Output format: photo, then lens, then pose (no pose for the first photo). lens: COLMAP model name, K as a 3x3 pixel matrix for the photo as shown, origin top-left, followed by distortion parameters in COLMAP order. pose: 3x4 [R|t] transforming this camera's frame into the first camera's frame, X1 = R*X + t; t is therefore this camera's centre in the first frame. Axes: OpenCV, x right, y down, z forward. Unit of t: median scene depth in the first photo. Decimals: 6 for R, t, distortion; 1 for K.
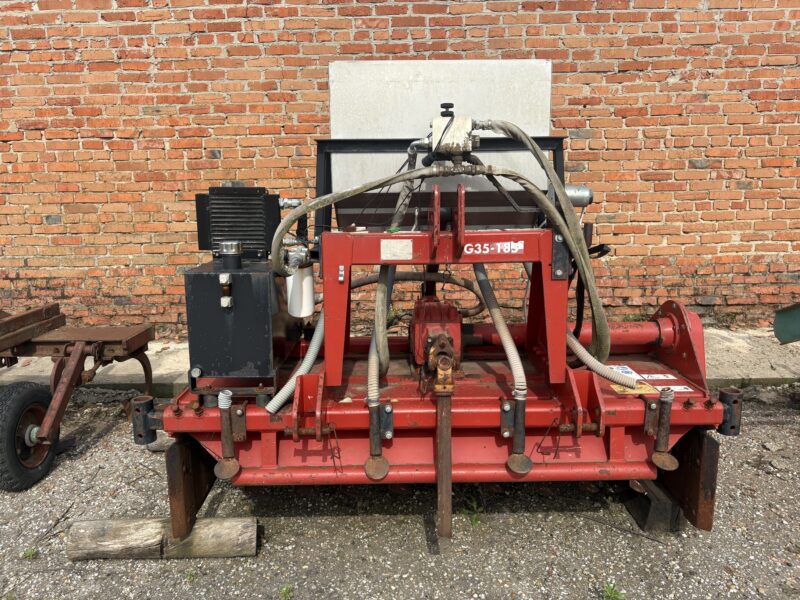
lens RADIAL K [[607.3, 0, 400.8], [0, 607.3, 300.4], [0, 0, 1]] dist [0.040848, -0.038896]
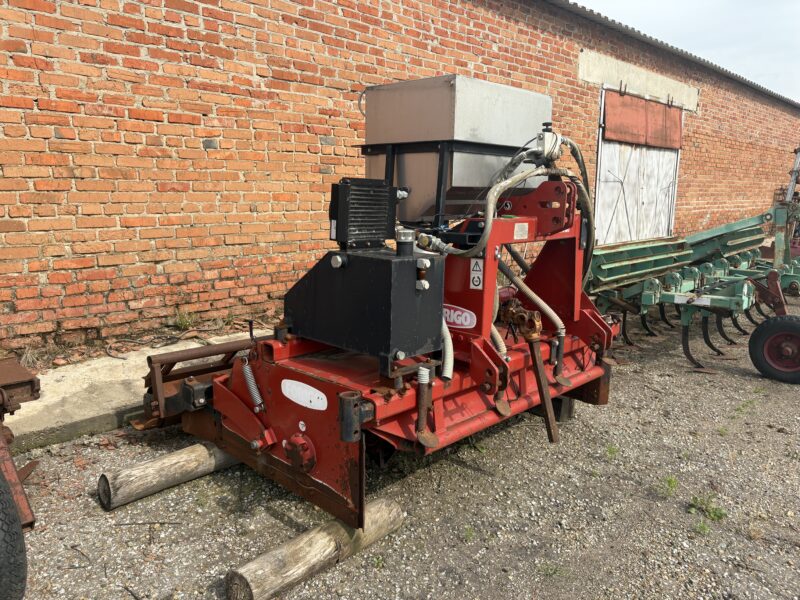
lens RADIAL K [[607.3, 0, 397.7], [0, 607.3, 302.2], [0, 0, 1]] dist [0.040848, -0.038896]
pose [[0.698397, -0.106965, 0.707672, -0.468841], [0.107745, 0.993214, 0.043792, -0.008211], [-0.707554, 0.045664, 0.705182, 0.118901]]
